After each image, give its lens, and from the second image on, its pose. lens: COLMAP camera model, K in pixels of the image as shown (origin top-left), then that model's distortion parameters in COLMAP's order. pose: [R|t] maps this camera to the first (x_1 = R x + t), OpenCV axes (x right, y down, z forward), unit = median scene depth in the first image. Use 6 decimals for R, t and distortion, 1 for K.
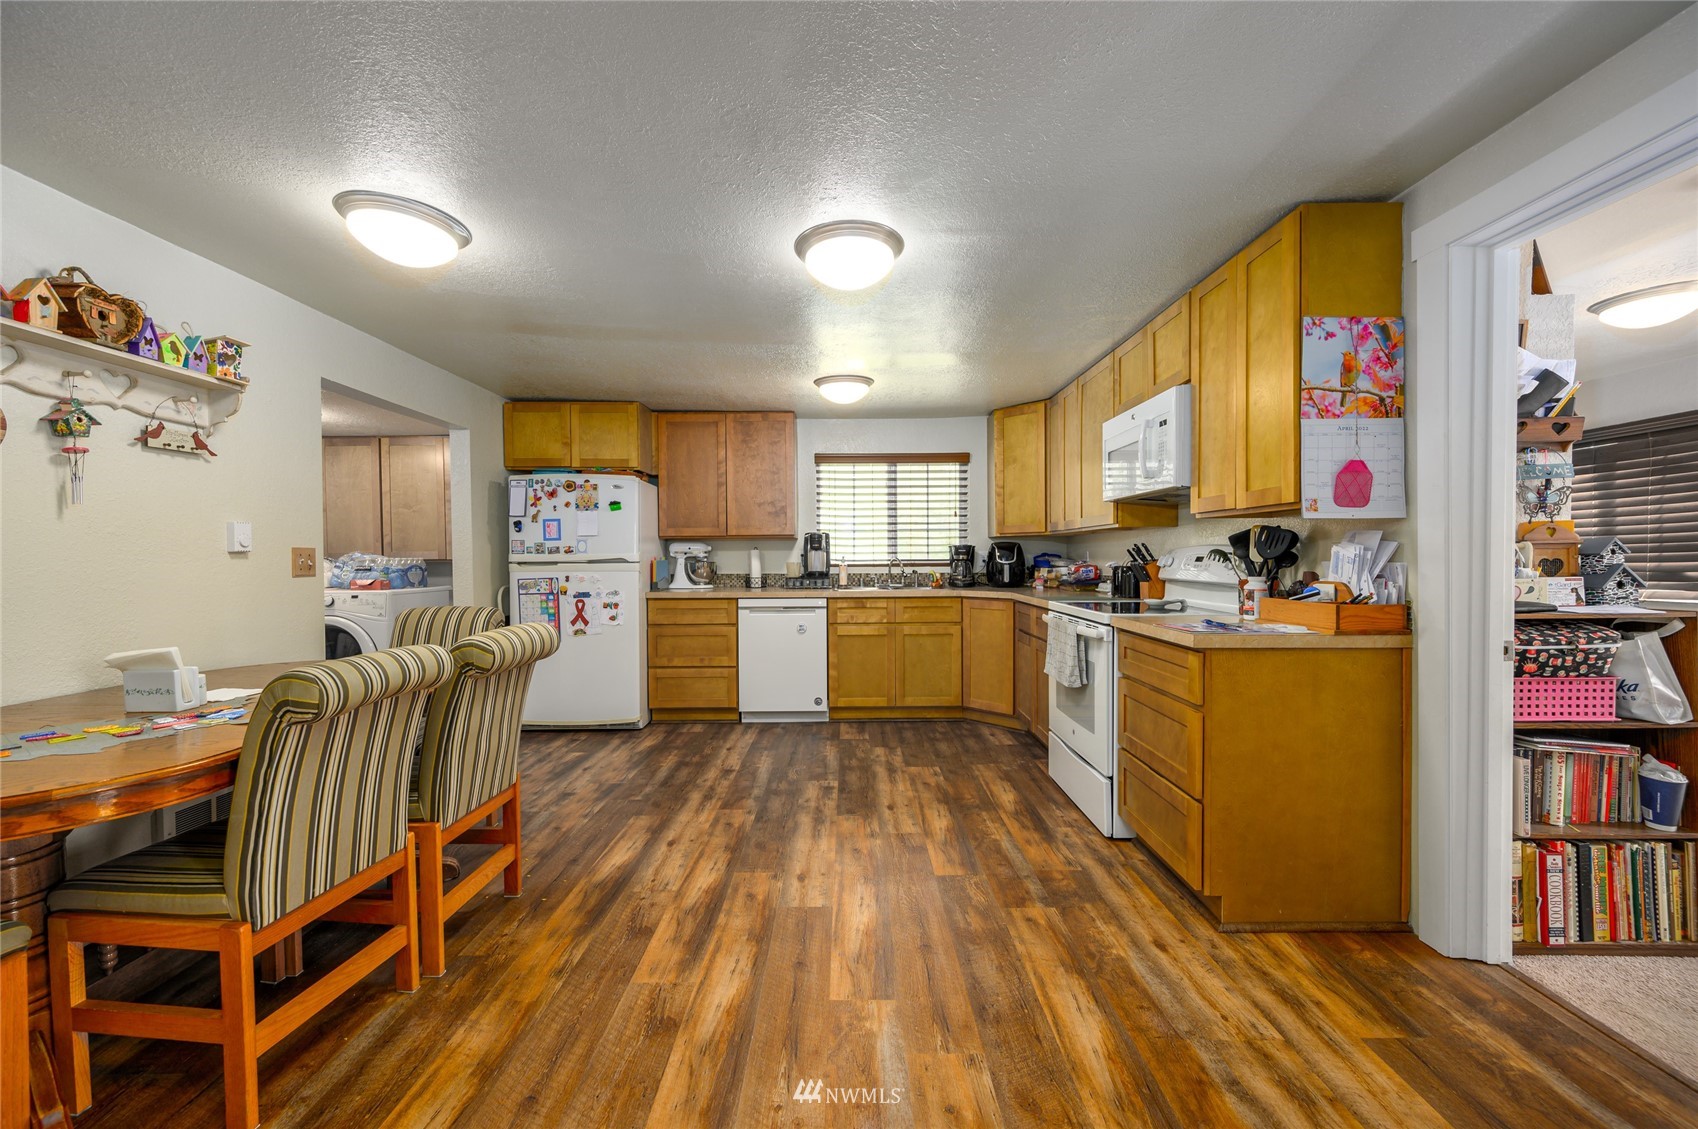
lens RADIAL K [[665.8, 0, 842.8], [0, 665.8, 569.6], [0, 0, 1]] dist [0.002364, 0.000093]
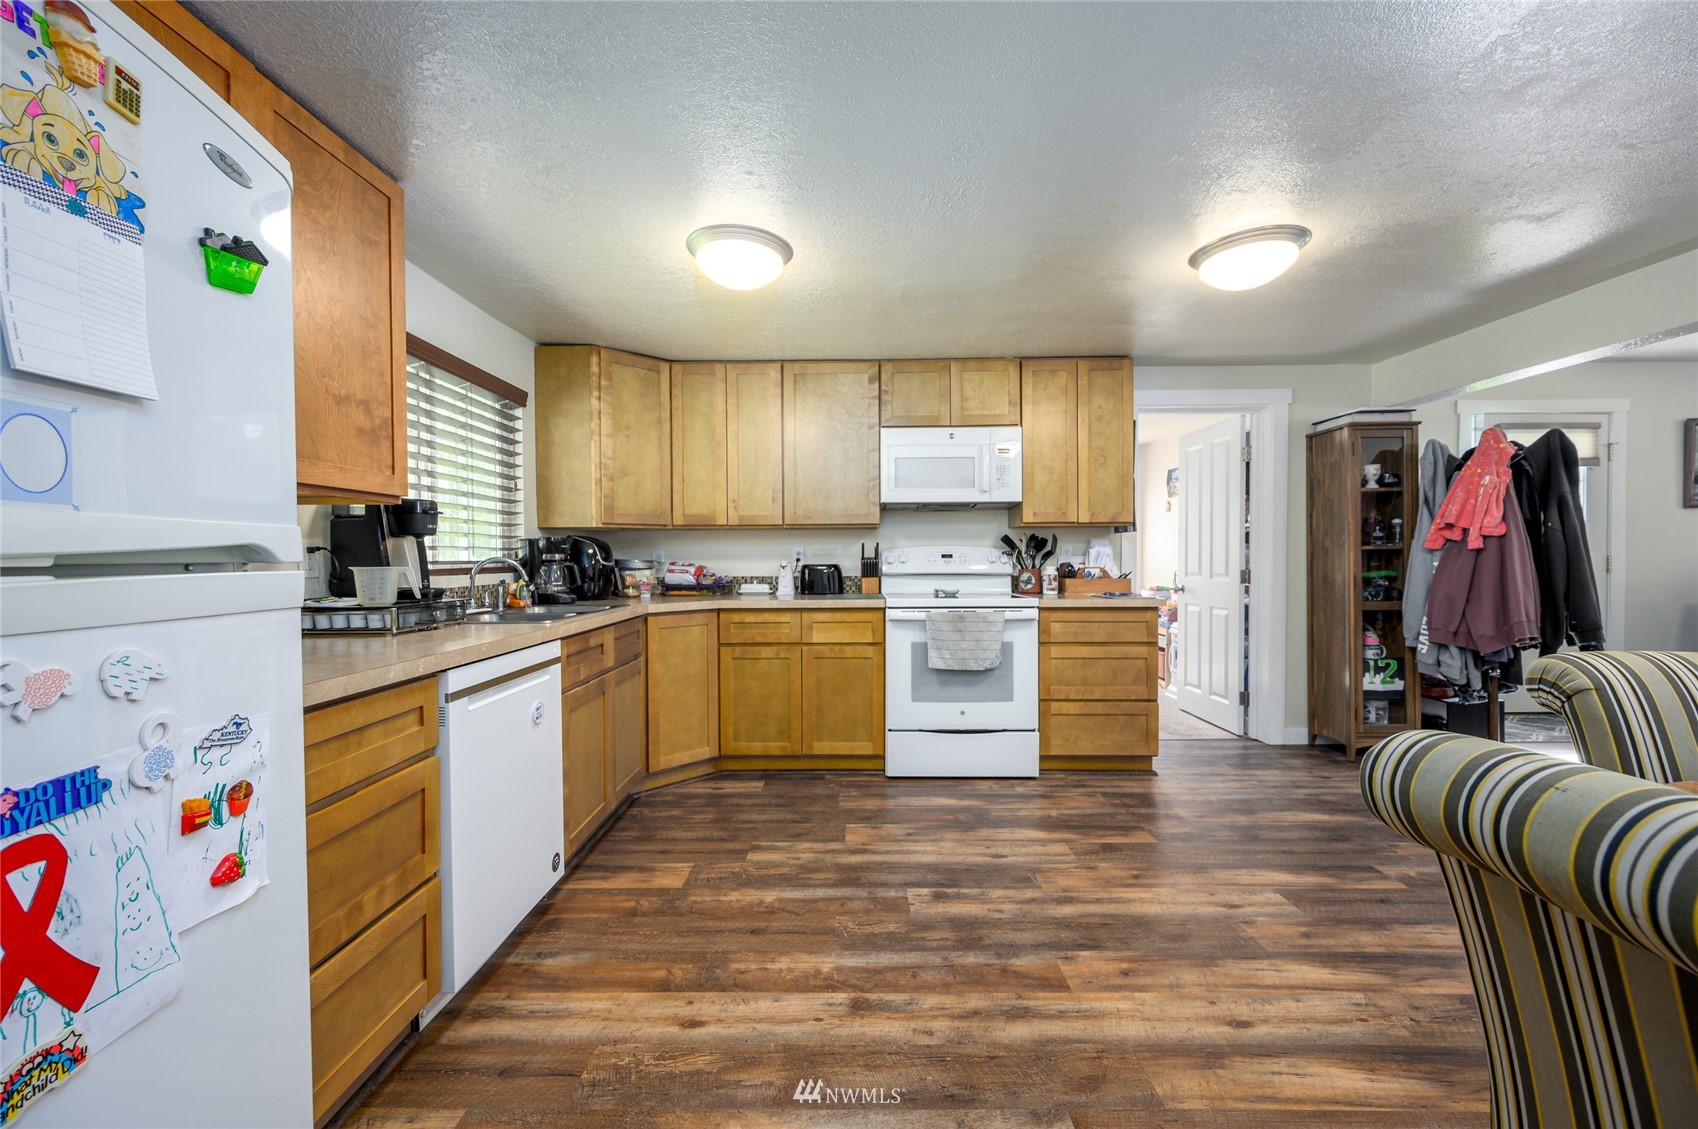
lens RADIAL K [[665.8, 0, 842.8], [0, 665.8, 569.6], [0, 0, 1]] dist [0.002364, 0.000093]
pose [[0.006564, -0.011544, 0.999912, -0.682572], [0.023653, 0.999655, 0.011385, -0.010943], [-0.999699, 0.023576, 0.006835, 1.071514]]
